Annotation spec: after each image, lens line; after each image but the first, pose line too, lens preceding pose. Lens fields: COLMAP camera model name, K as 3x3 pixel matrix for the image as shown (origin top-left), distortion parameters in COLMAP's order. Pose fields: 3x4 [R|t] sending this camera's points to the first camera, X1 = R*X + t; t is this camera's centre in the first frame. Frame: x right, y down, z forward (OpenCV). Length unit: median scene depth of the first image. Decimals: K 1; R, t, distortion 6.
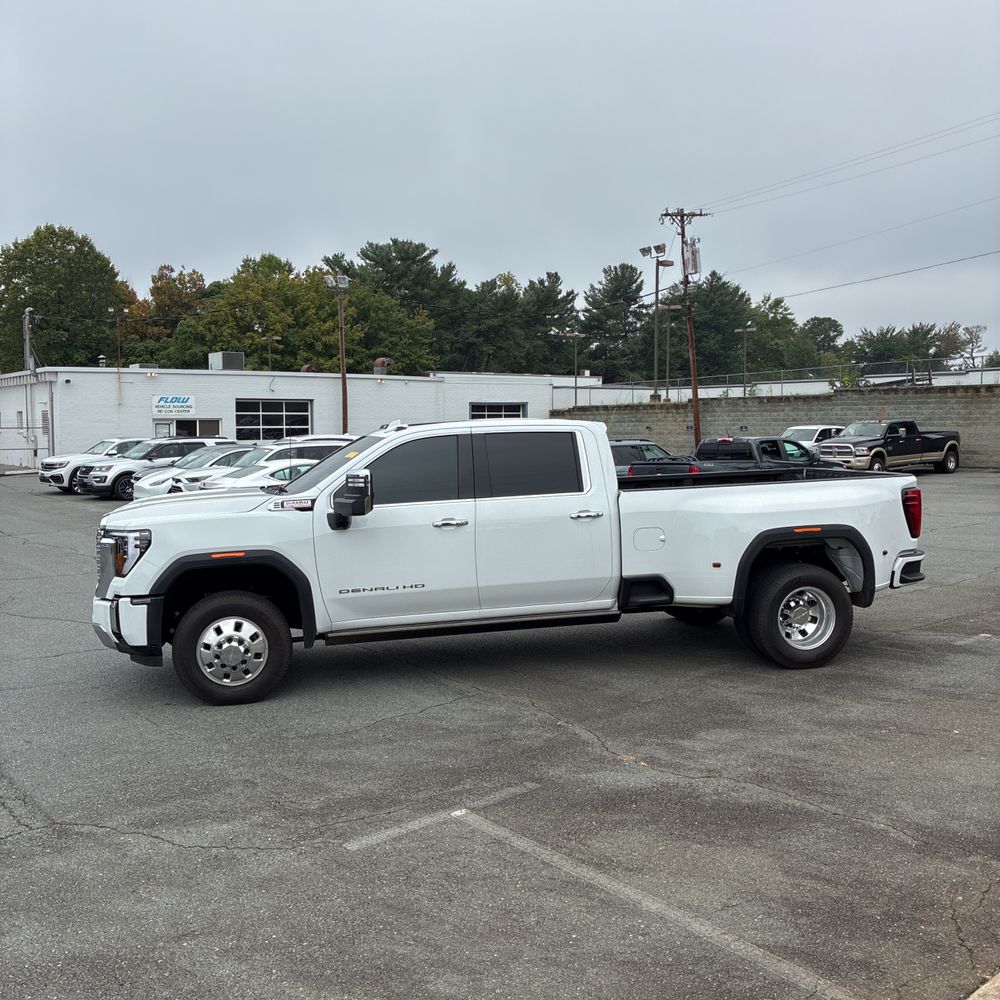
lens RADIAL K [[1012.7, 0, 493.3], [0, 1012.7, 496.7], [0, 0, 1]] dist [0.043663, -0.034057]
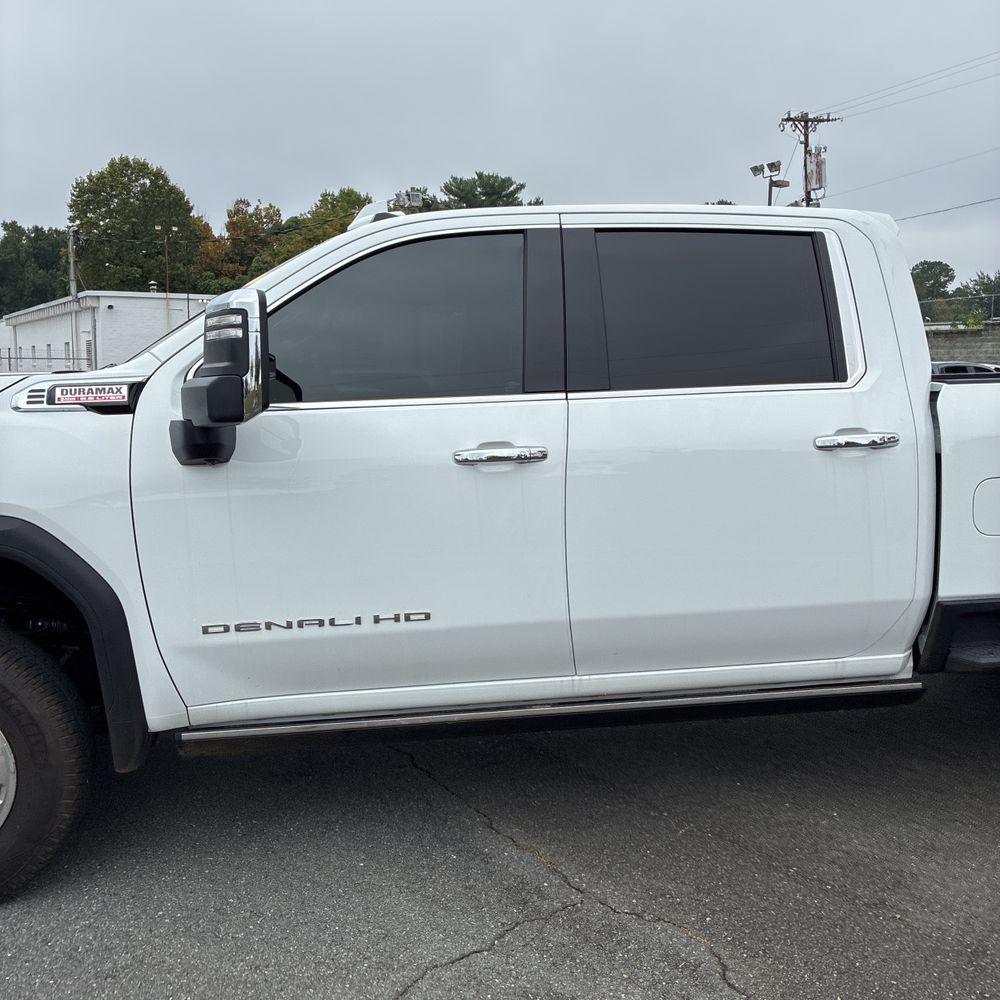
lens RADIAL K [[1012.7, 0, 493.3], [0, 1012.7, 496.7], [0, 0, 1]] dist [0.043663, -0.034057]
pose [[0.996463, 0.019163, -0.081815, -0.001775], [-0.015139, 0.998658, 0.049521, 0.002994], [0.082654, -0.048107, 0.995416, 0.080007]]
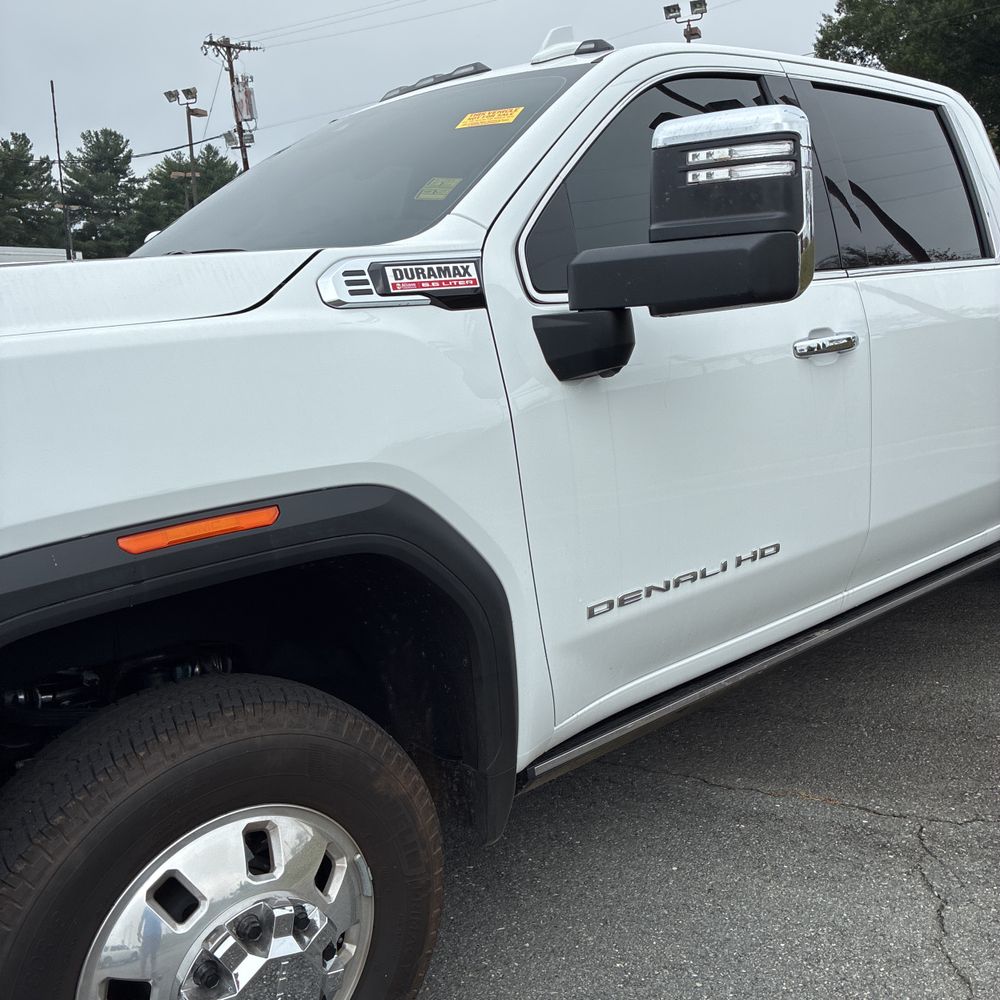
lens RADIAL K [[1024.4, 0, 502.7], [0, 1024.4, 503.1], [0, 0, 1]] dist [0.021751, 0.000641]
pose [[0.881491, -0.111769, 0.458782, -0.036886], [0.061736, 0.990522, 0.122696, 0.003852], [-0.468148, -0.079832, 0.880037, 0.097791]]
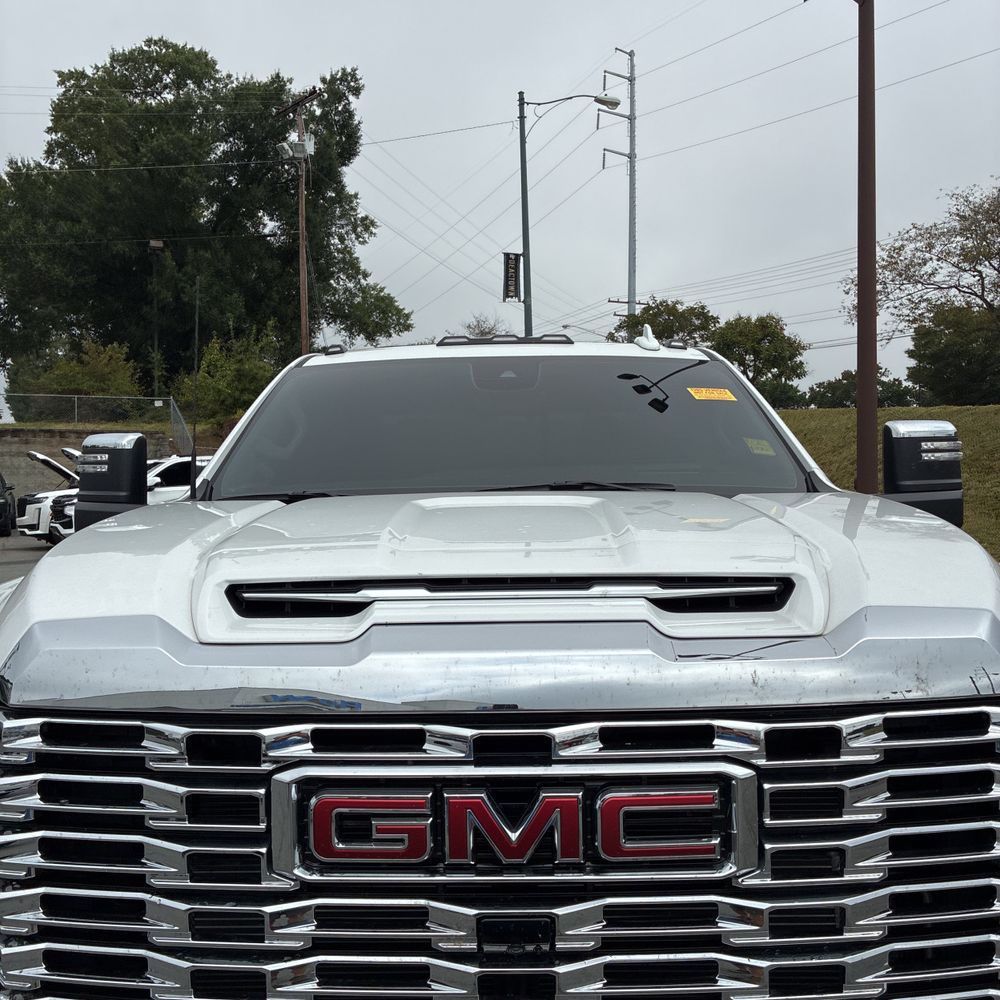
lens RADIAL K [[1024.4, 0, 502.7], [0, 1024.4, 503.1], [0, 0, 1]] dist [0.021751, 0.000641]
pose [[0.231617, -0.018830, 0.972625, -0.071946], [0.075954, 0.997111, 0.001217, -0.000848], [-0.969837, 0.073593, 0.232378, 0.130782]]
